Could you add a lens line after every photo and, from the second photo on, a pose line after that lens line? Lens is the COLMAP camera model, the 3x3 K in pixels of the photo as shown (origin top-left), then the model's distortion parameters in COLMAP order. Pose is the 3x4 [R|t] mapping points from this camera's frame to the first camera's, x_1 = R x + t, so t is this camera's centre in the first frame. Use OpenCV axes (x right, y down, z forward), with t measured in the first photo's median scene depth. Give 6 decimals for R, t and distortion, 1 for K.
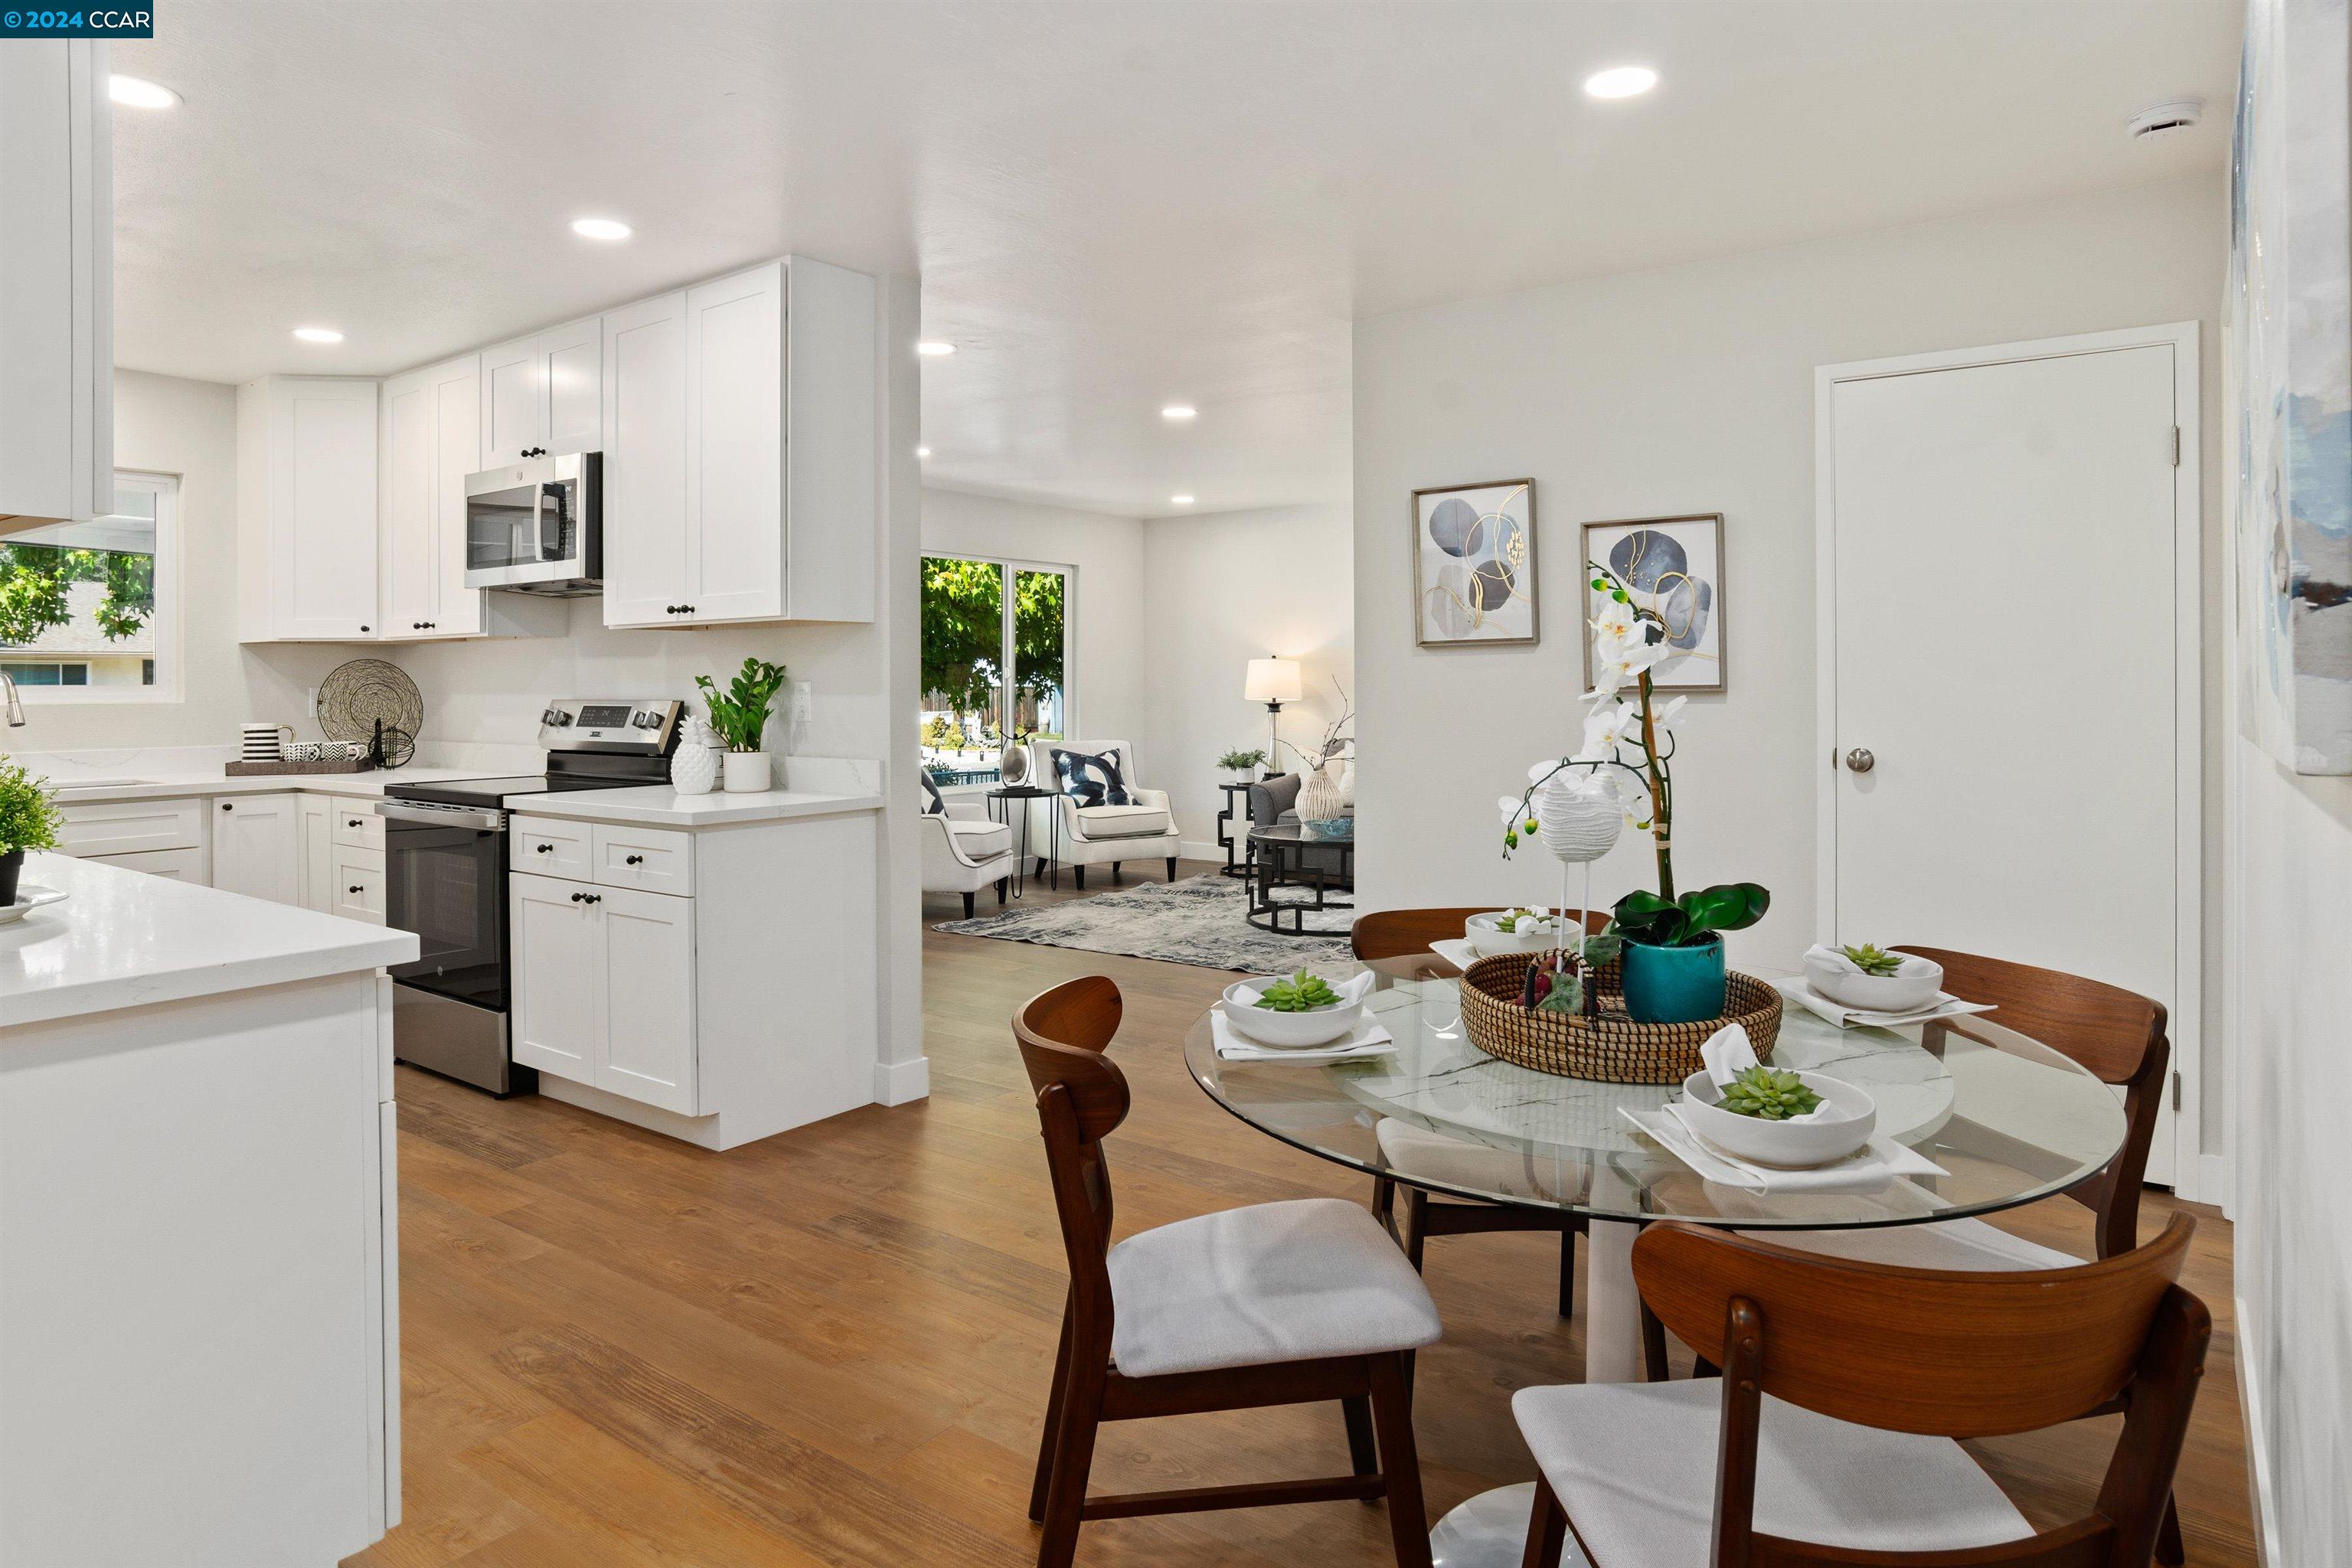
lens RADIAL K [[1374.9, 0, 1186.4], [0, 1374.9, 697.8], [0, 0, 1]] dist [-0.064490, 0.034756]
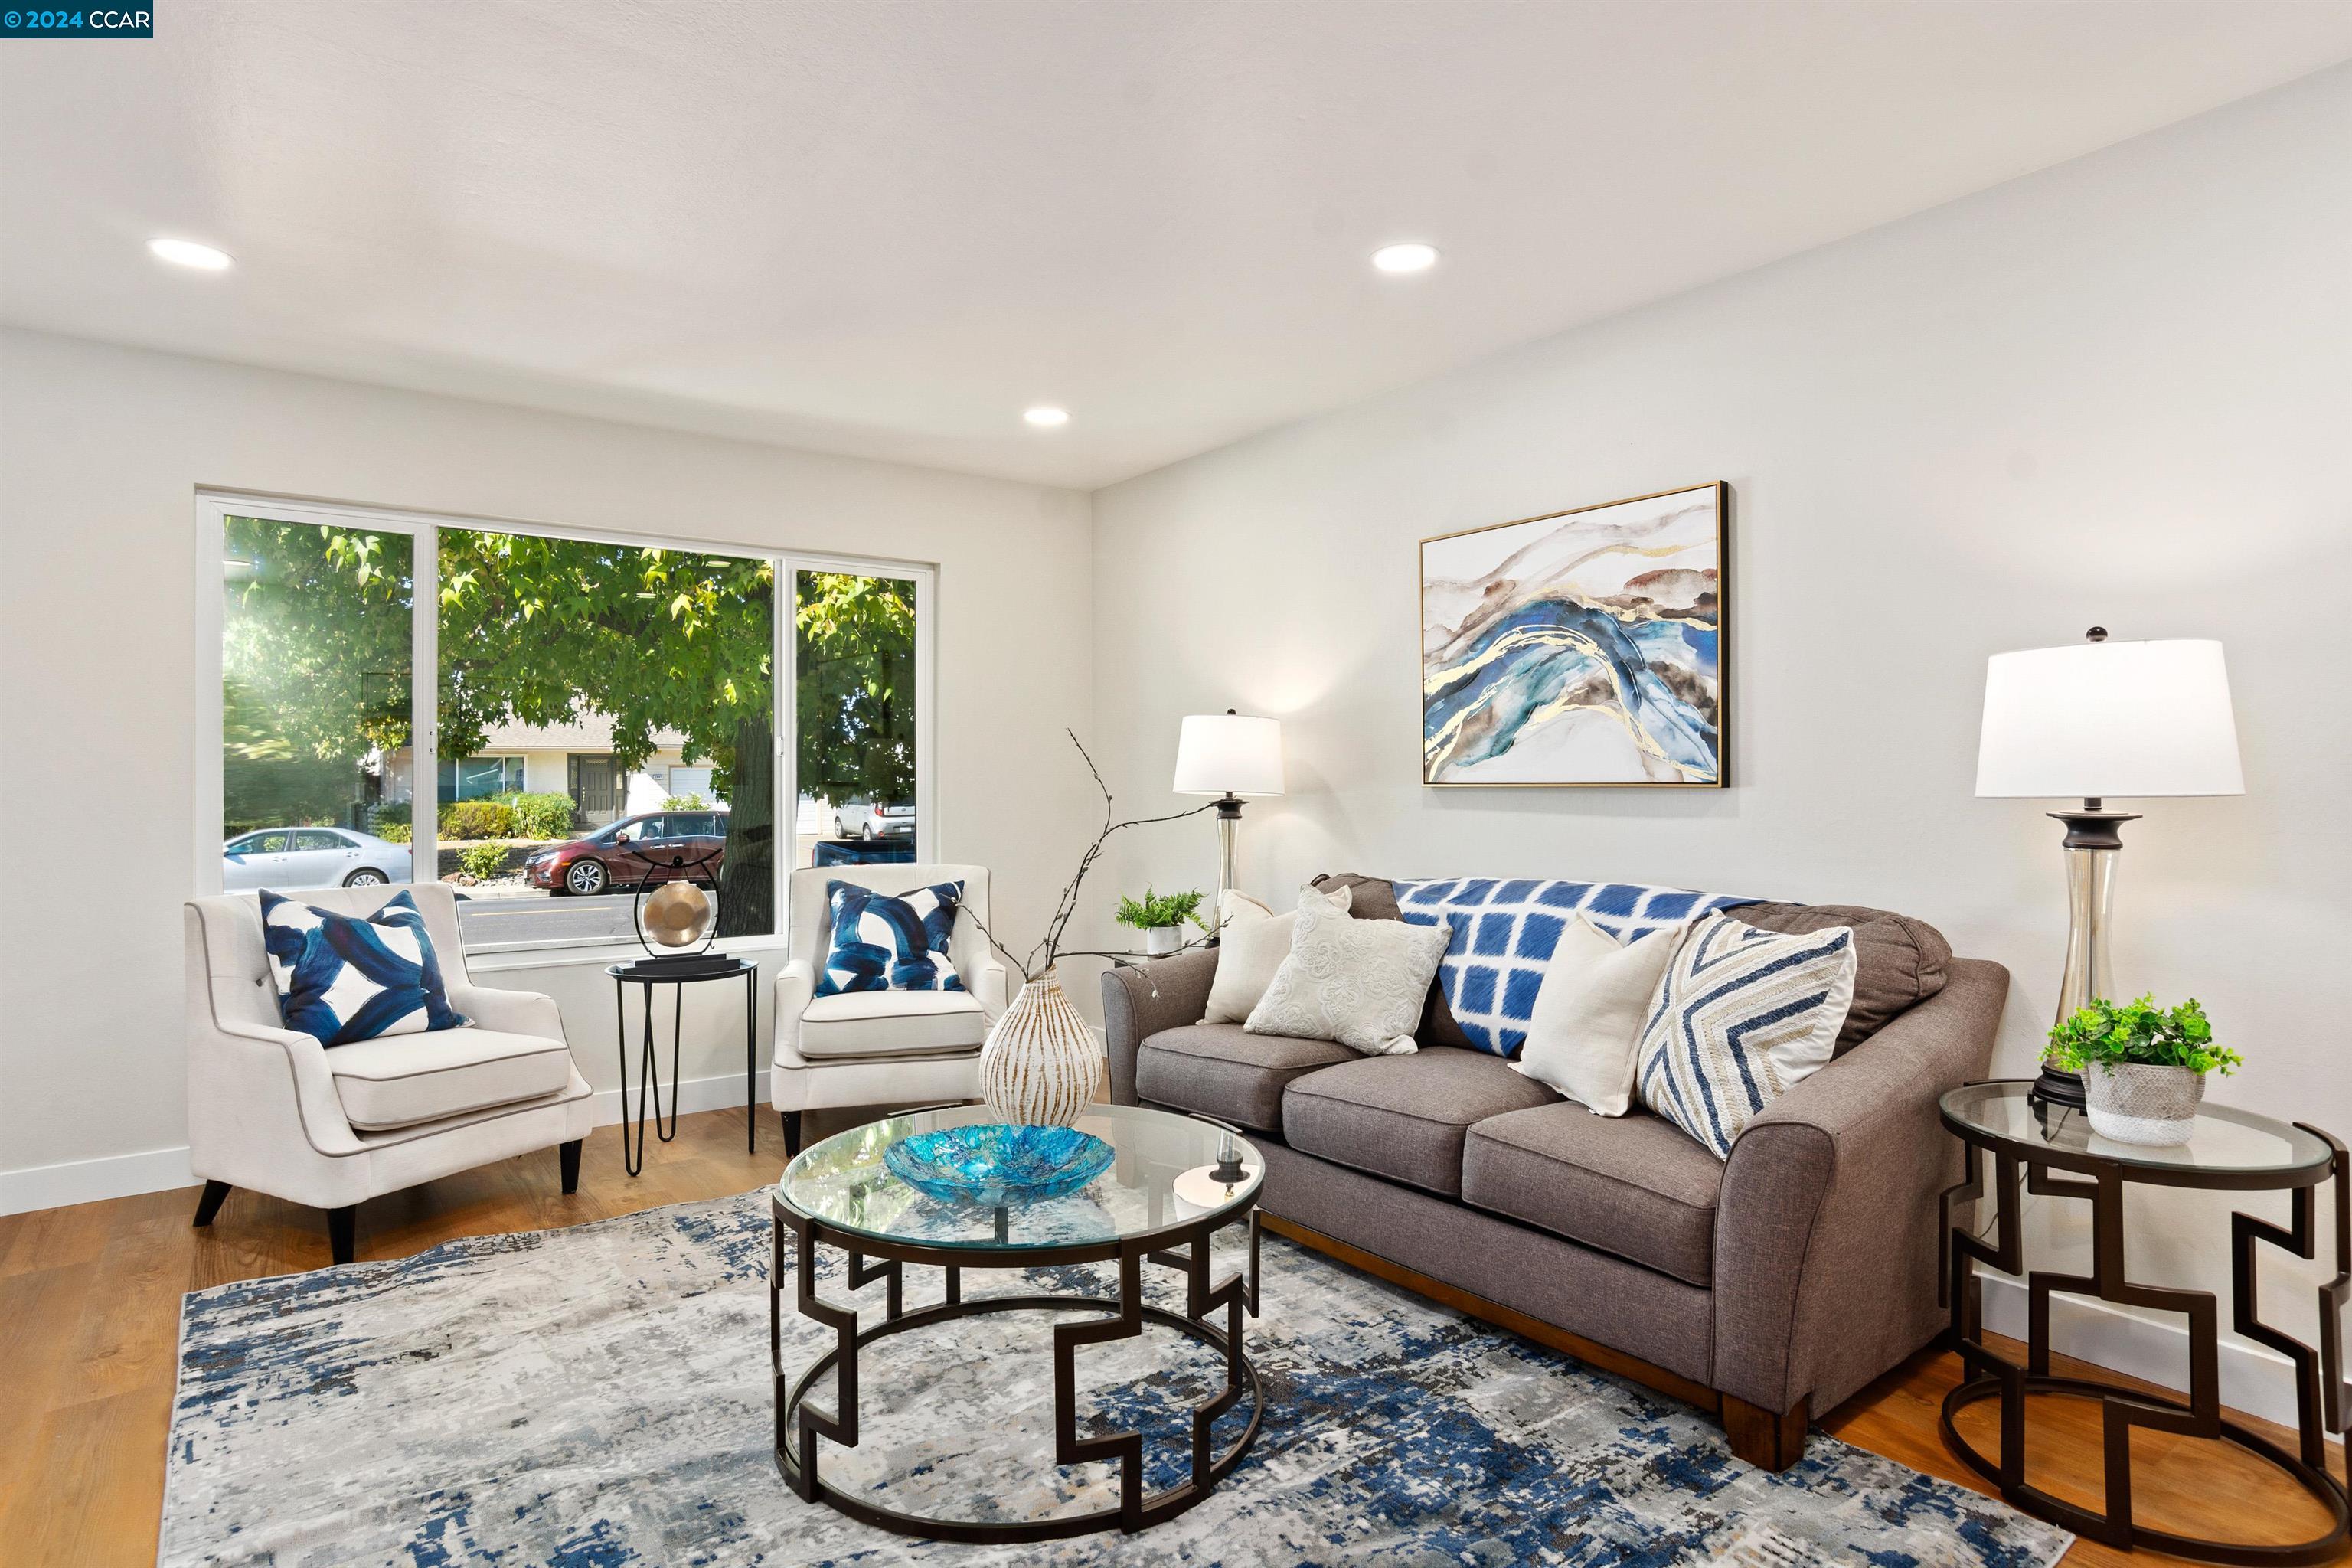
lens RADIAL K [[1278.0, 0, 1182.3], [0, 1278.0, 788.4], [0, 0, 1]] dist [-0.052196, 0.037957]
pose [[0.952276, 0.002171, -0.305231, 0.200072], [-0.002768, 0.999995, -0.001522, -0.000085], [0.305226, 0.002295, 0.952277, 0.552629]]
